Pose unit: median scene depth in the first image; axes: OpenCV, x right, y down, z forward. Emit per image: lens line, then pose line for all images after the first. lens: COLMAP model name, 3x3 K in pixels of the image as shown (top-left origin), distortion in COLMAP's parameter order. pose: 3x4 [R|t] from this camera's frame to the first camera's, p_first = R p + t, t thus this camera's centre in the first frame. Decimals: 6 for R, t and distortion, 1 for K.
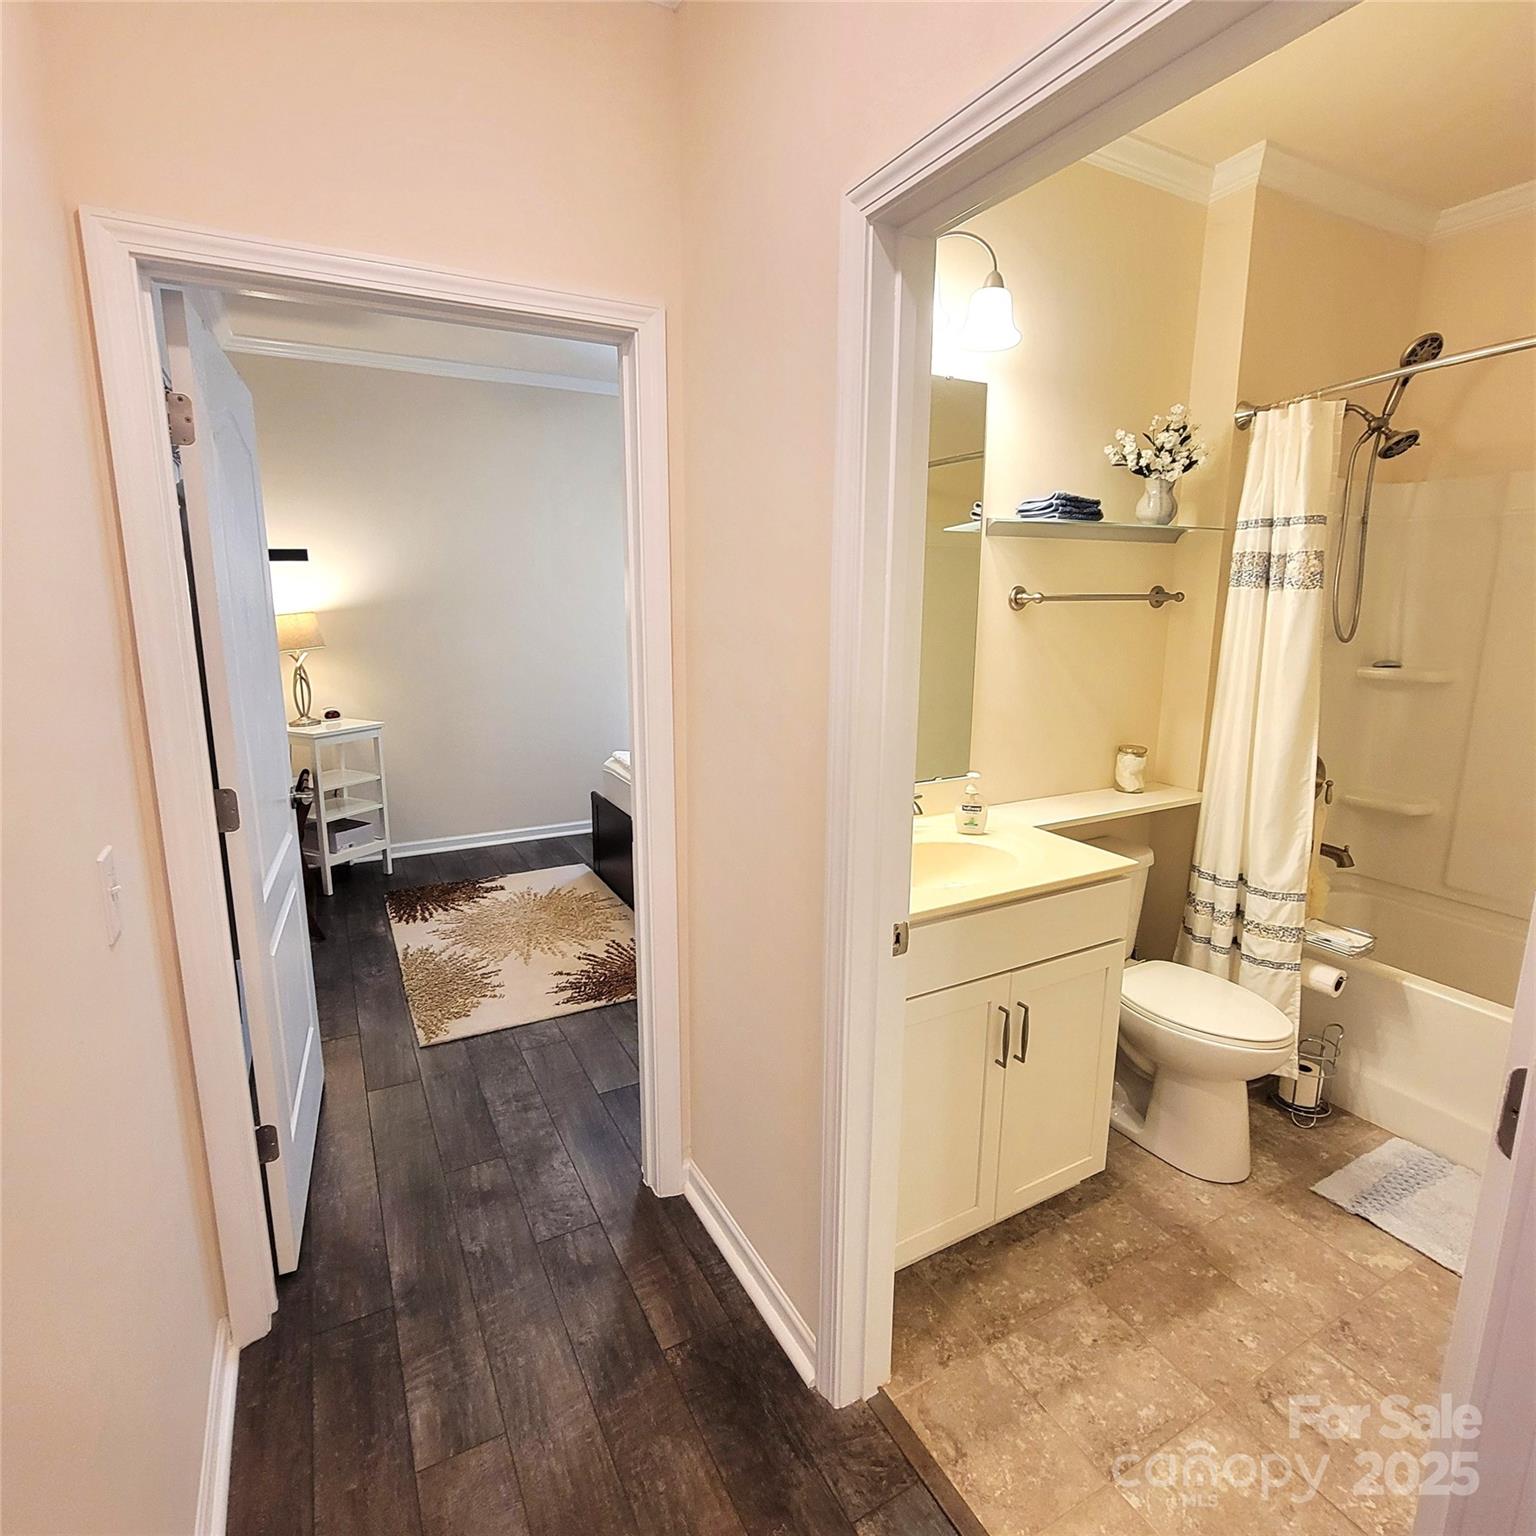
lens RADIAL K [[841.6, 0, 759.0], [0, 841.6, 755.2], [0, 0, 1]] dist [-0.008022, 0.002068]
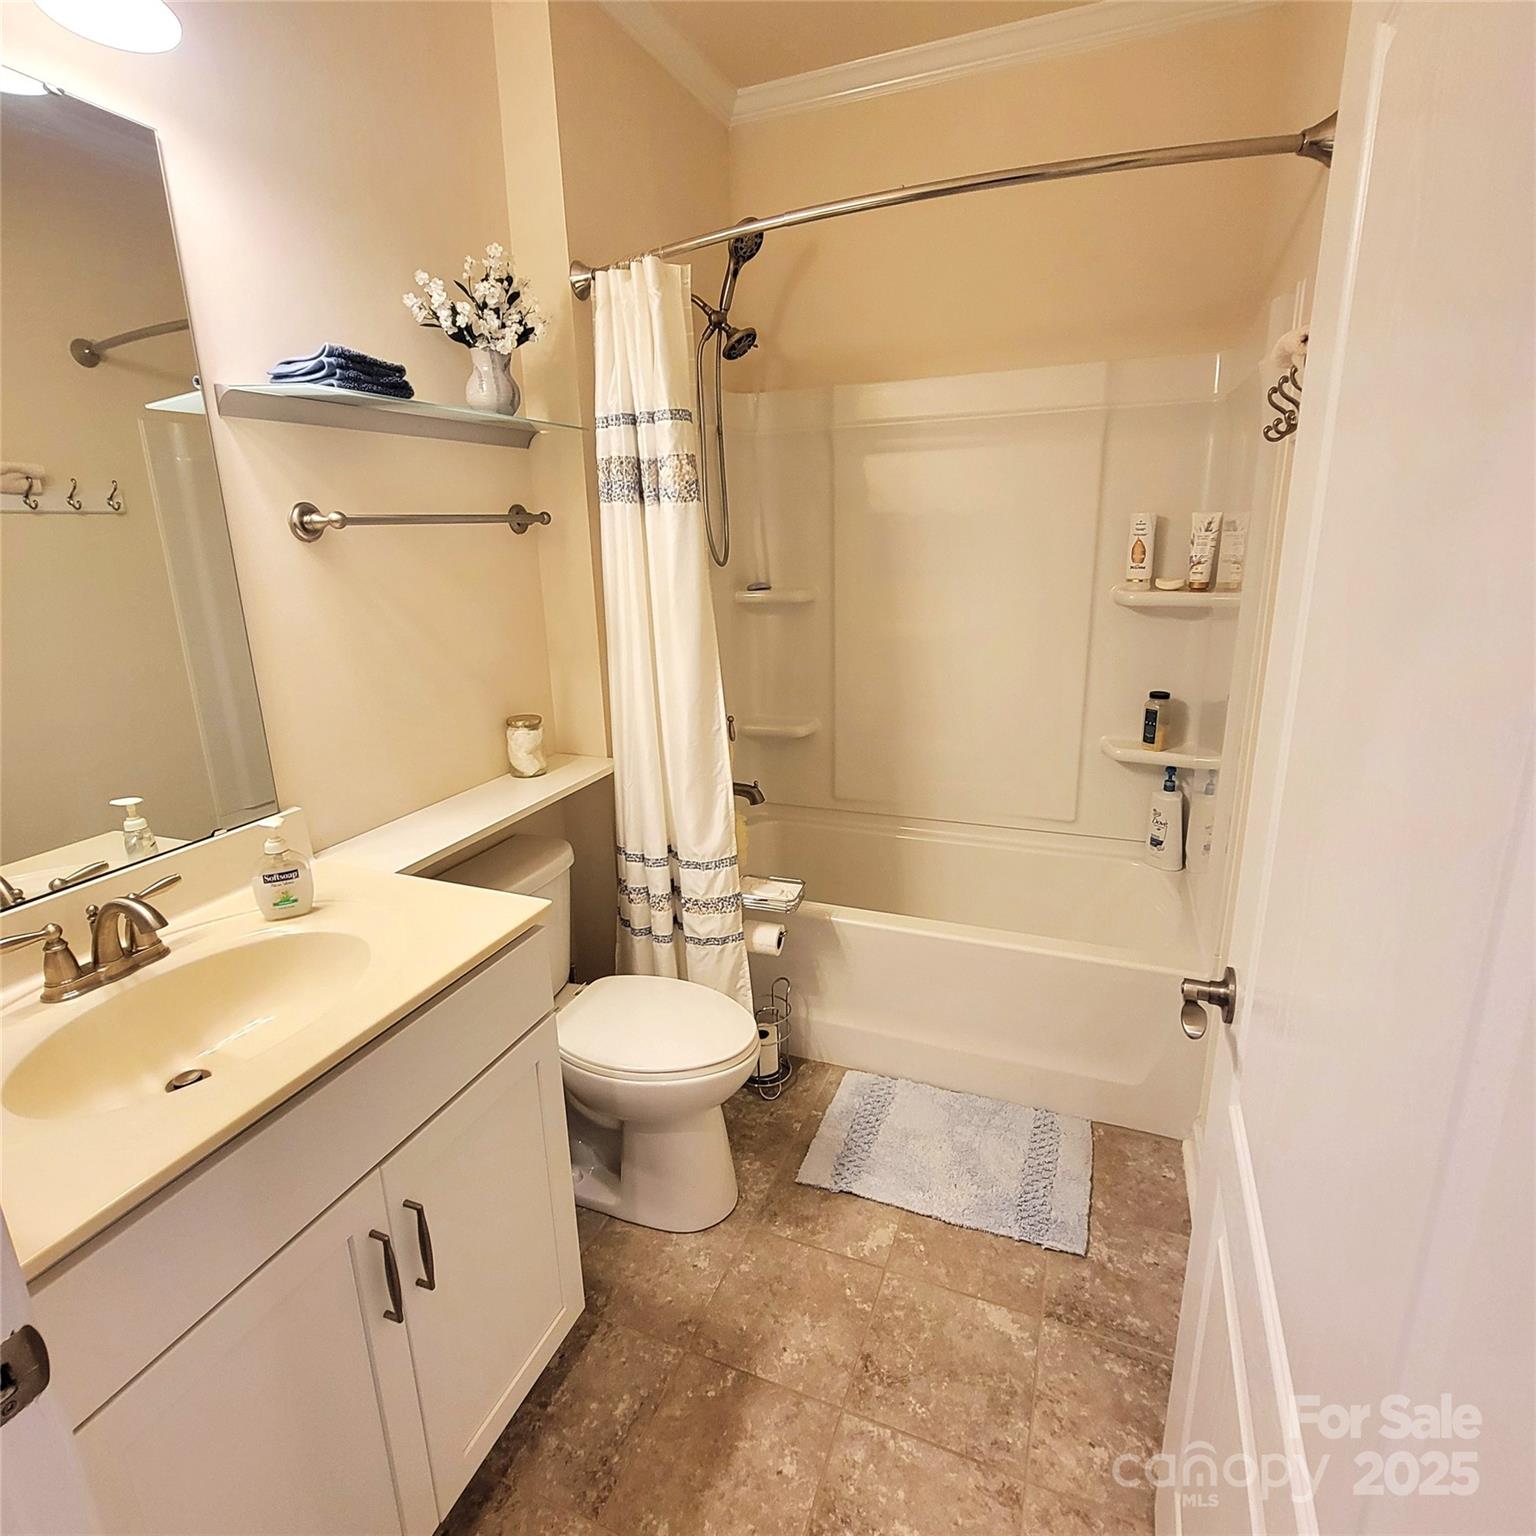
lens RADIAL K [[841.6, 0, 759.0], [0, 841.6, 755.2], [0, 0, 1]] dist [-0.008022, 0.002068]
pose [[0.774562, -0.187538, 0.604056, 0.155683], [0.147621, 0.982257, 0.115666, -0.036755], [-0.615030, -0.000419, 0.788504, 0.288468]]
